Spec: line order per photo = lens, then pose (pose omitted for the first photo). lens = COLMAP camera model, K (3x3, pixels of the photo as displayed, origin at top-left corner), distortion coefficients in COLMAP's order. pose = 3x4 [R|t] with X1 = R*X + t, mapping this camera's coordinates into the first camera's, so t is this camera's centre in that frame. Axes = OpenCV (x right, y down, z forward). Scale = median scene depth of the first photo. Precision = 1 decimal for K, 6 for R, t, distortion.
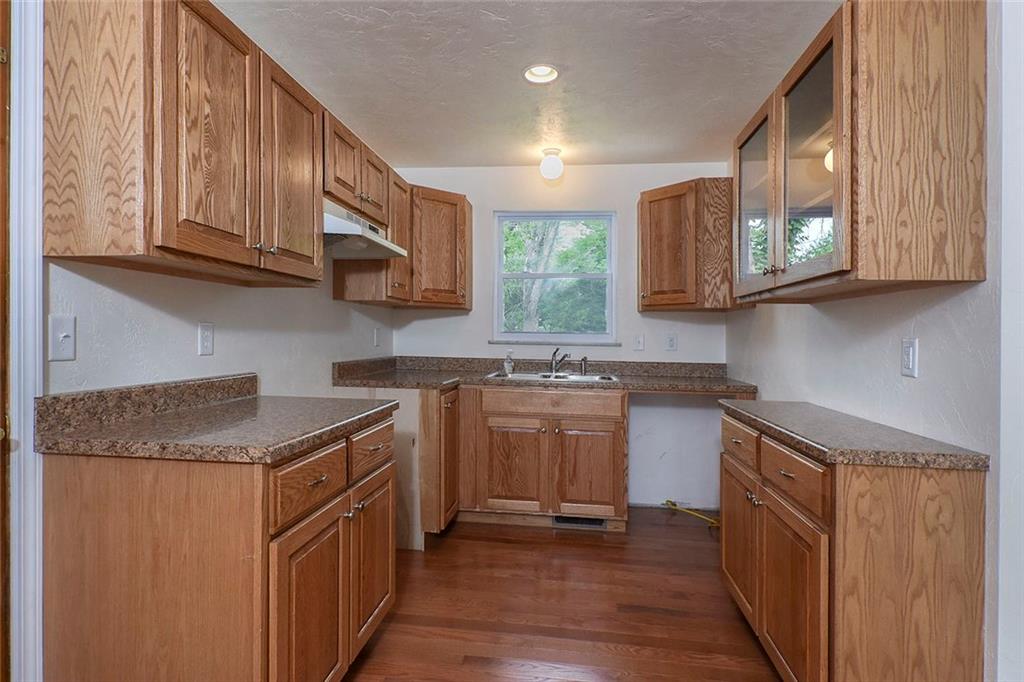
lens RADIAL K [[514.7, 0, 513.1], [0, 514.7, 351.4], [0, 0, 1]] dist [-0.001317, -0.001304]
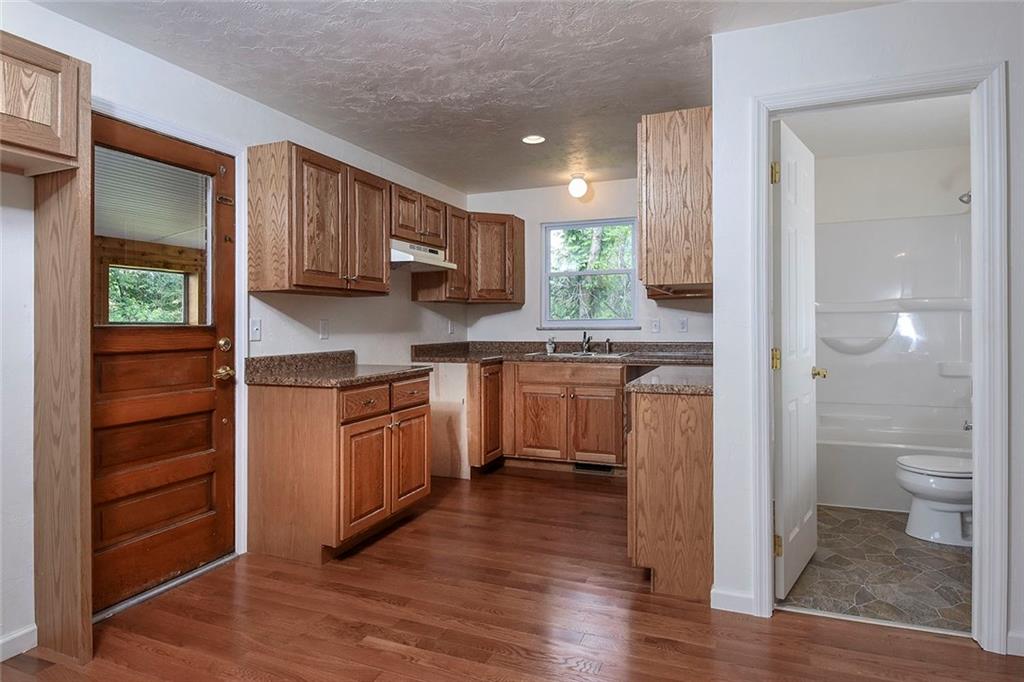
lens RADIAL K [[560.2, 0, 512.9], [0, 560.2, 322.4], [0, 0, 1]] dist [-0.000074, 0.000094]
pose [[0.962363, -0.027055, -0.270417, 0.451983], [0.017435, 0.999129, -0.037911, 0.029404], [0.271207, 0.031770, 0.961997, -0.550128]]
